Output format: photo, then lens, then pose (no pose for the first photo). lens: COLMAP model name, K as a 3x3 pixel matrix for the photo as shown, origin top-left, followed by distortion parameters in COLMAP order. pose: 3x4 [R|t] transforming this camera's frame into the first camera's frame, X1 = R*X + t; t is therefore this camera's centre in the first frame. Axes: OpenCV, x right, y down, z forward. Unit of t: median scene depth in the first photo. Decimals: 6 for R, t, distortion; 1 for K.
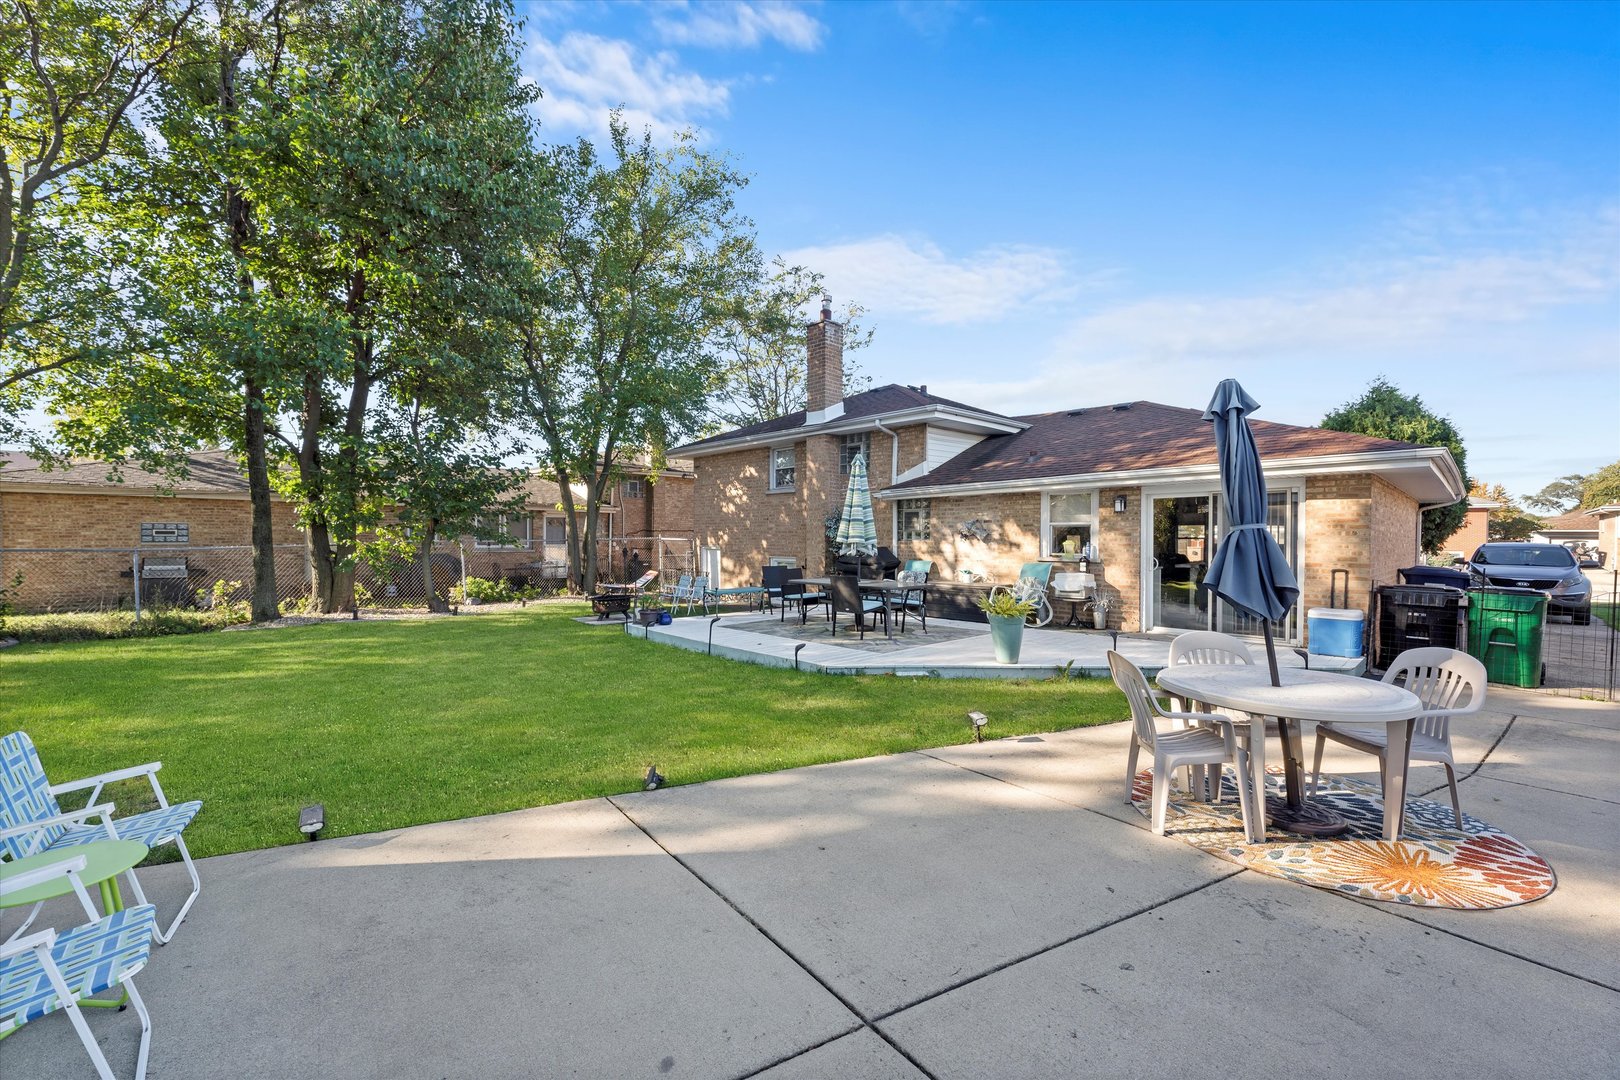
lens RADIAL K [[645.6, 0, 803.8], [0, 645.6, 544.5], [0, 0, 1]] dist [0.000154, 0.000116]
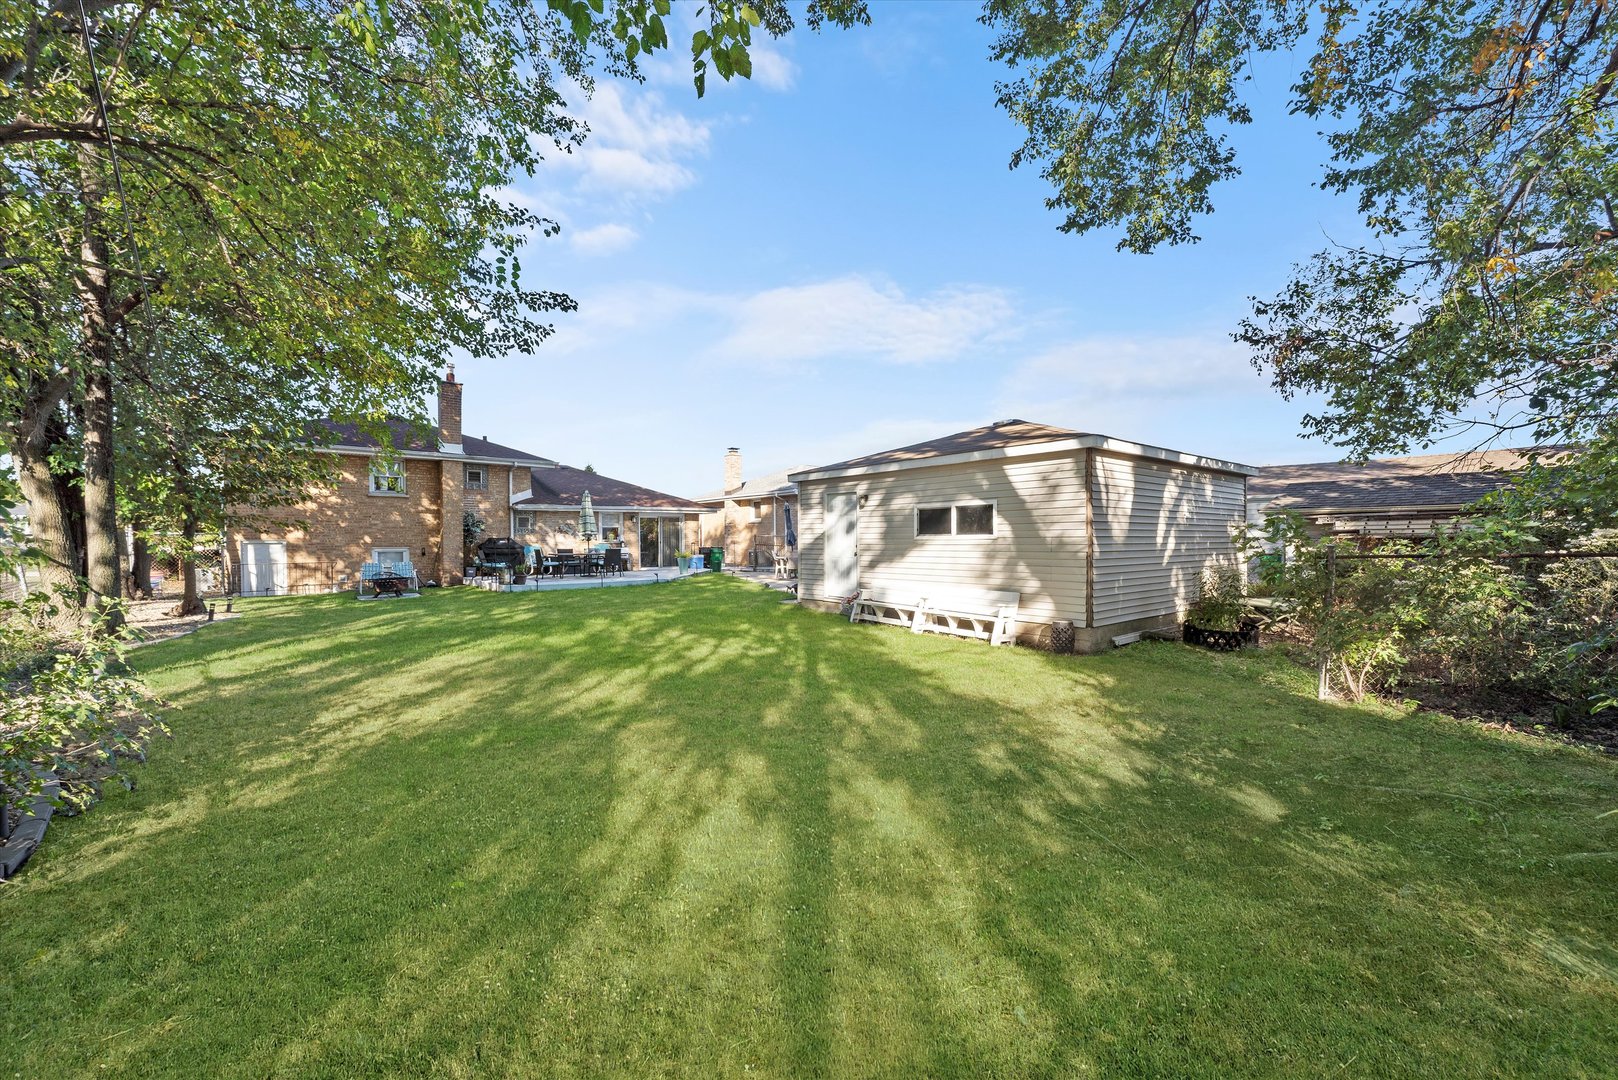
lens RADIAL K [[644.8, 0, 802.8], [0, 644.8, 544.5], [0, 0, 1]] dist [0.000154, 0.000116]
pose [[0.064244, -0.010592, 0.997878, -1.515833], [0.015302, 0.999837, 0.009628, 0.014428], [-0.997817, 0.014651, 0.064396, 0.154054]]
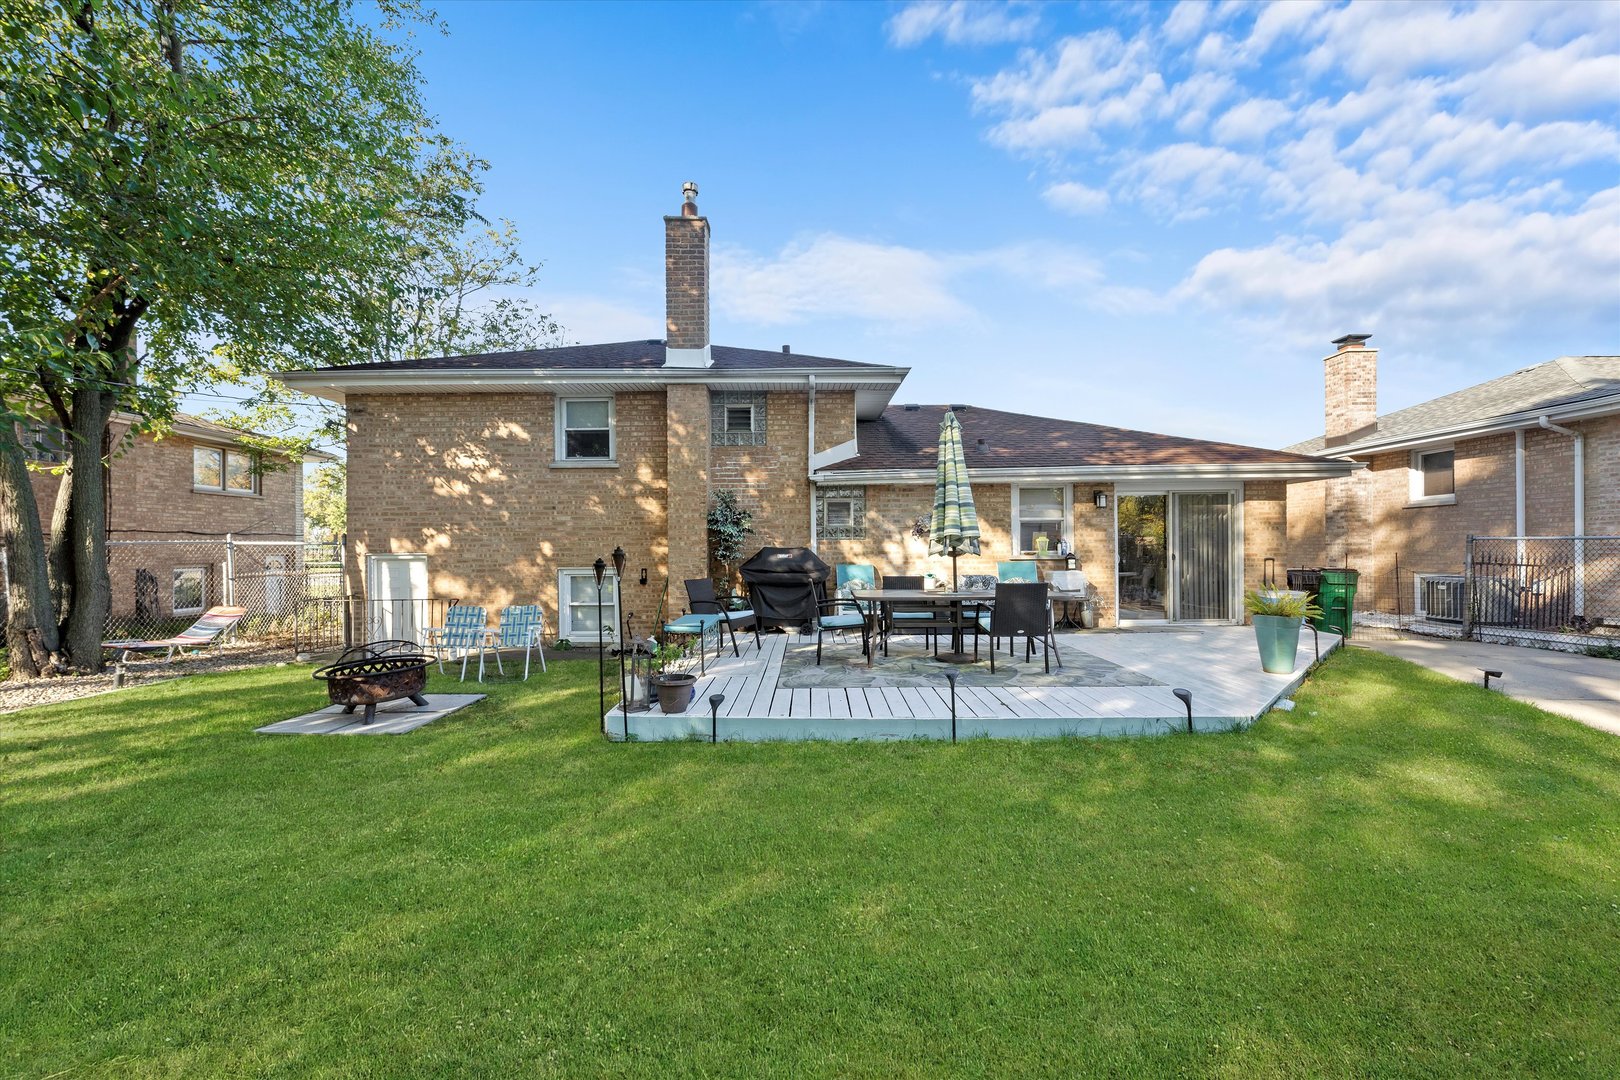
lens RADIAL K [[653.3, 0, 803.5], [0, 653.3, 544.4], [0, 0, 1]] dist [0.000306, 0.000306]
pose [[0.698398, -0.005736, 0.715686, -0.426395], [0.016846, 0.999823, -0.008426, 0.005357], [-0.715511, 0.017941, 0.698371, 0.491774]]
